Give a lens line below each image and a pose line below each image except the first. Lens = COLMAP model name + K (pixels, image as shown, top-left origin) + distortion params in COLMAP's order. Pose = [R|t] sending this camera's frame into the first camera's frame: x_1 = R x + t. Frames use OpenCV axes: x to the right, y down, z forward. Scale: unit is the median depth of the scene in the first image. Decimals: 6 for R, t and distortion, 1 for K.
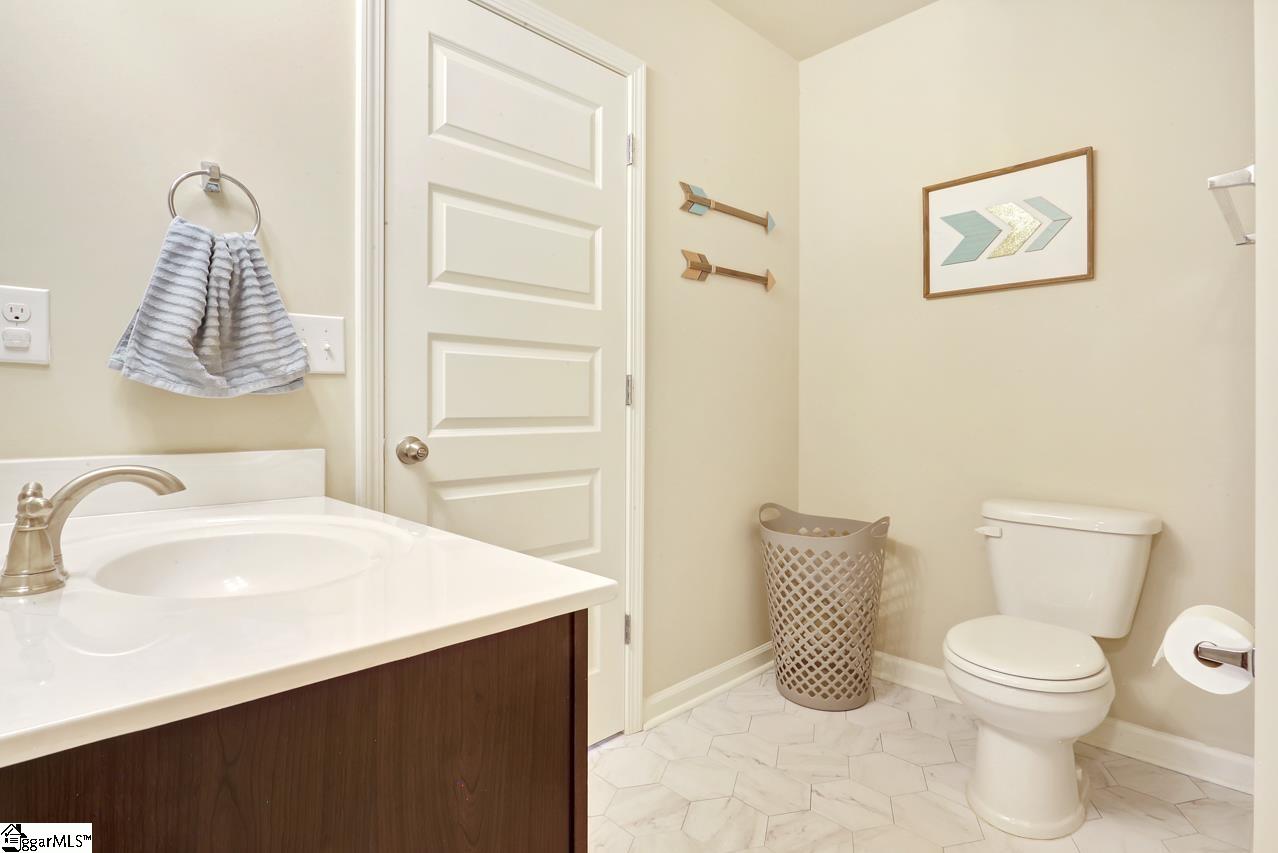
lens RADIAL K [[639.8, 0, 639.2], [0, 639.8, 422.2], [0, 0, 1]] dist [-0.013810, 0.002798]
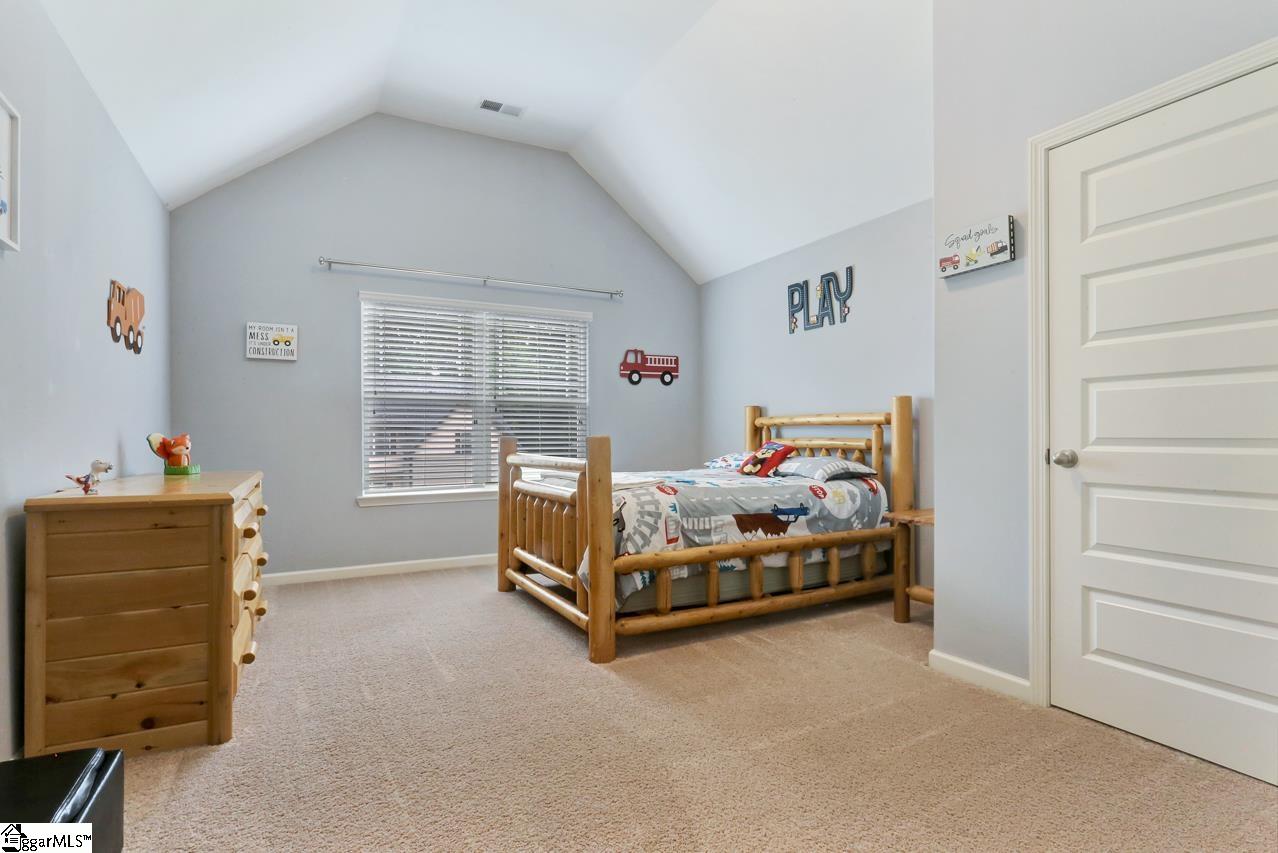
lens RADIAL K [[639.8, 0, 639.4], [0, 639.8, 430.4], [0, 0, 1]] dist [-0.013810, 0.002798]
pose [[-0.266901, -0.008297, -0.963688, 1.303572], [-0.006367, 0.999956, -0.006846, -0.006741], [0.963703, 0.004309, -0.266942, 0.417100]]
